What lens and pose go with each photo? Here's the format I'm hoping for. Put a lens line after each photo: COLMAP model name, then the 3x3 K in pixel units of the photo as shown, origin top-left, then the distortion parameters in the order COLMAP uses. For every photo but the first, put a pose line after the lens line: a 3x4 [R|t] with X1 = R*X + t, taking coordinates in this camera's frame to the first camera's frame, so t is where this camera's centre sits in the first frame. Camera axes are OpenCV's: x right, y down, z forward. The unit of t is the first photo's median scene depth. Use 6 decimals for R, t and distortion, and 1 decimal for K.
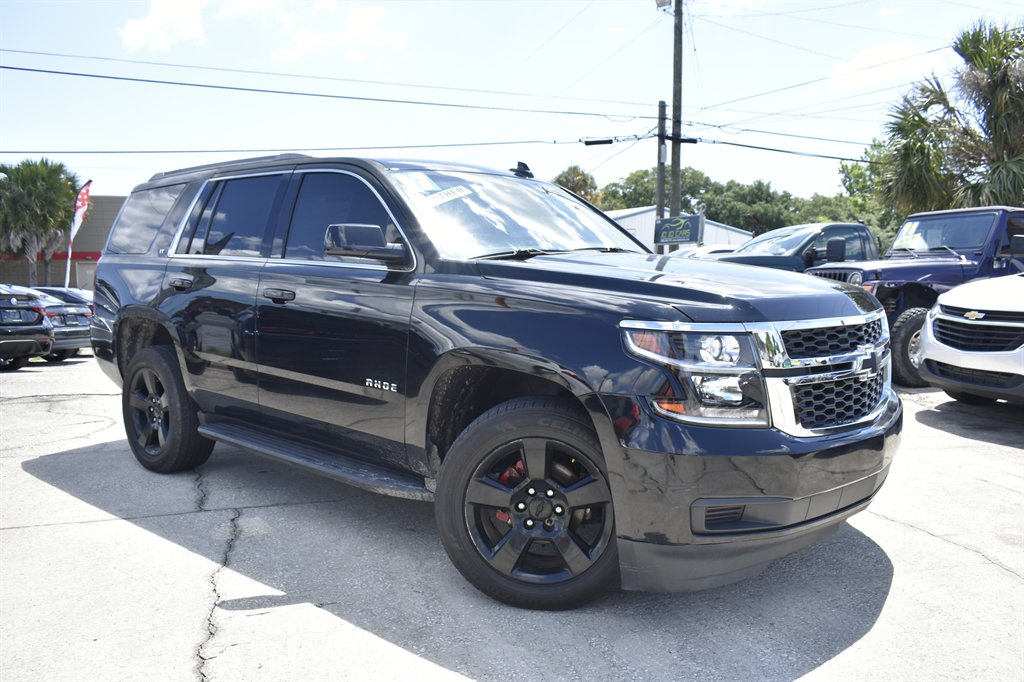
lens RADIAL K [[821.2, 0, 512.0], [0, 821.2, 341.0], [0, 0, 1]] dist [-0.003063, 0.000738]
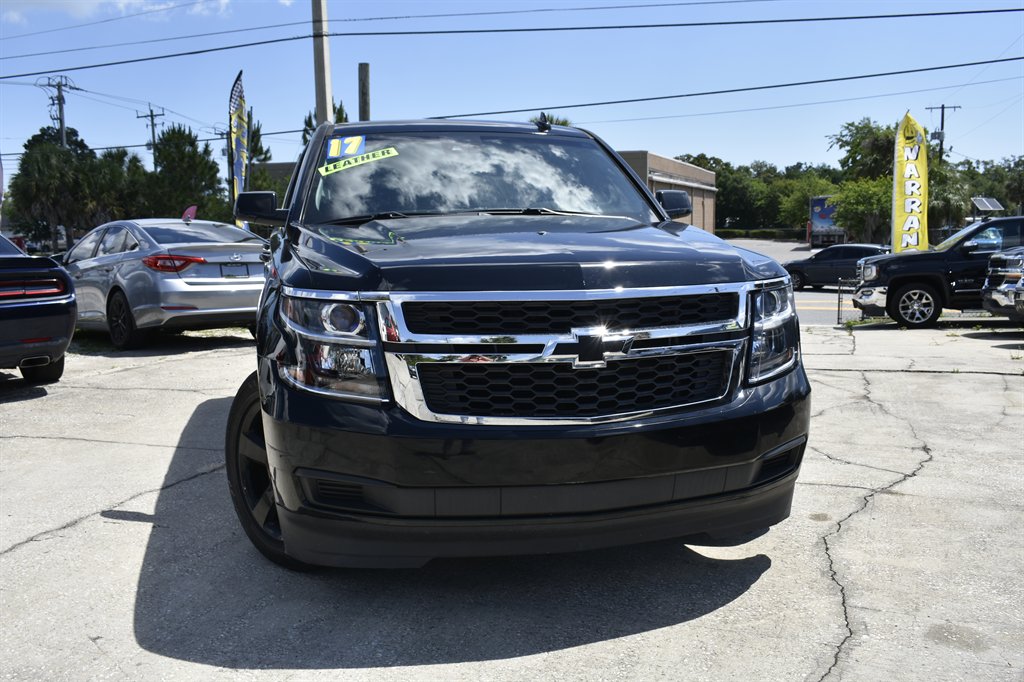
lens RADIAL K [[1009.0, 0, 512.0], [0, 1009.0, 341.0], [0, 0, 1]] dist [-0.010172, -0.009767]
pose [[0.813236, 0.062090, -0.578612, 0.730044], [-0.050150, 0.998070, 0.036616, -0.010913], [0.579769, -0.000760, 0.814780, 0.105139]]
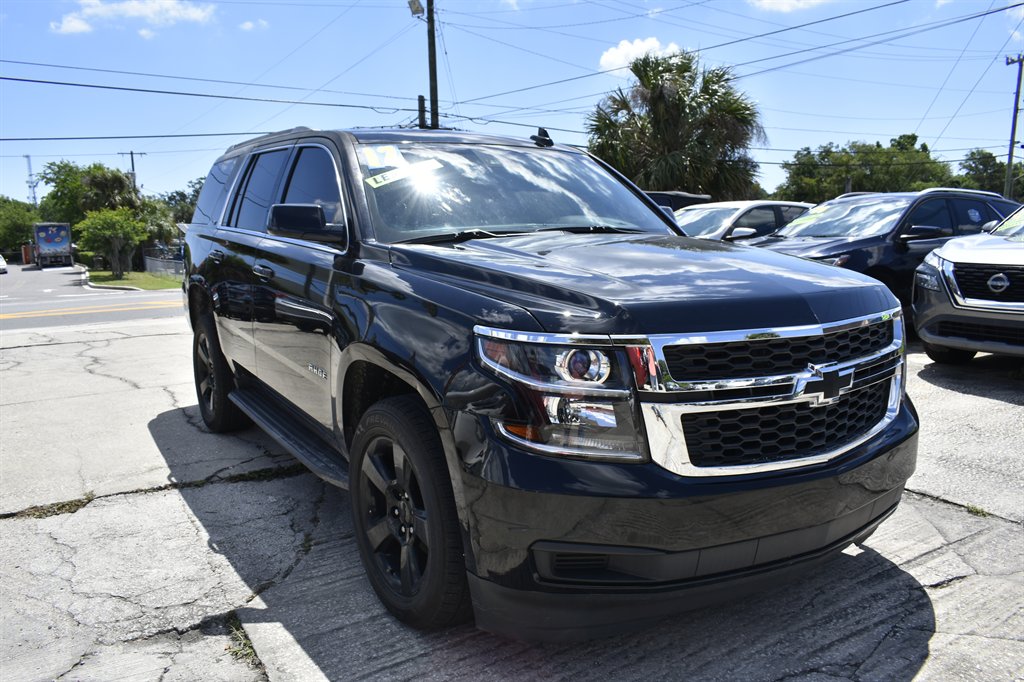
lens RADIAL K [[793.9, 0, 512.0], [0, 793.9, 341.0], [0, 0, 1]] dist [-0.007721, -0.002783]
pose [[0.961634, 0.046887, -0.270298, 0.266998], [-0.030187, 0.997388, 0.065613, -0.043283], [0.272668, -0.054936, 0.960538, 0.141970]]
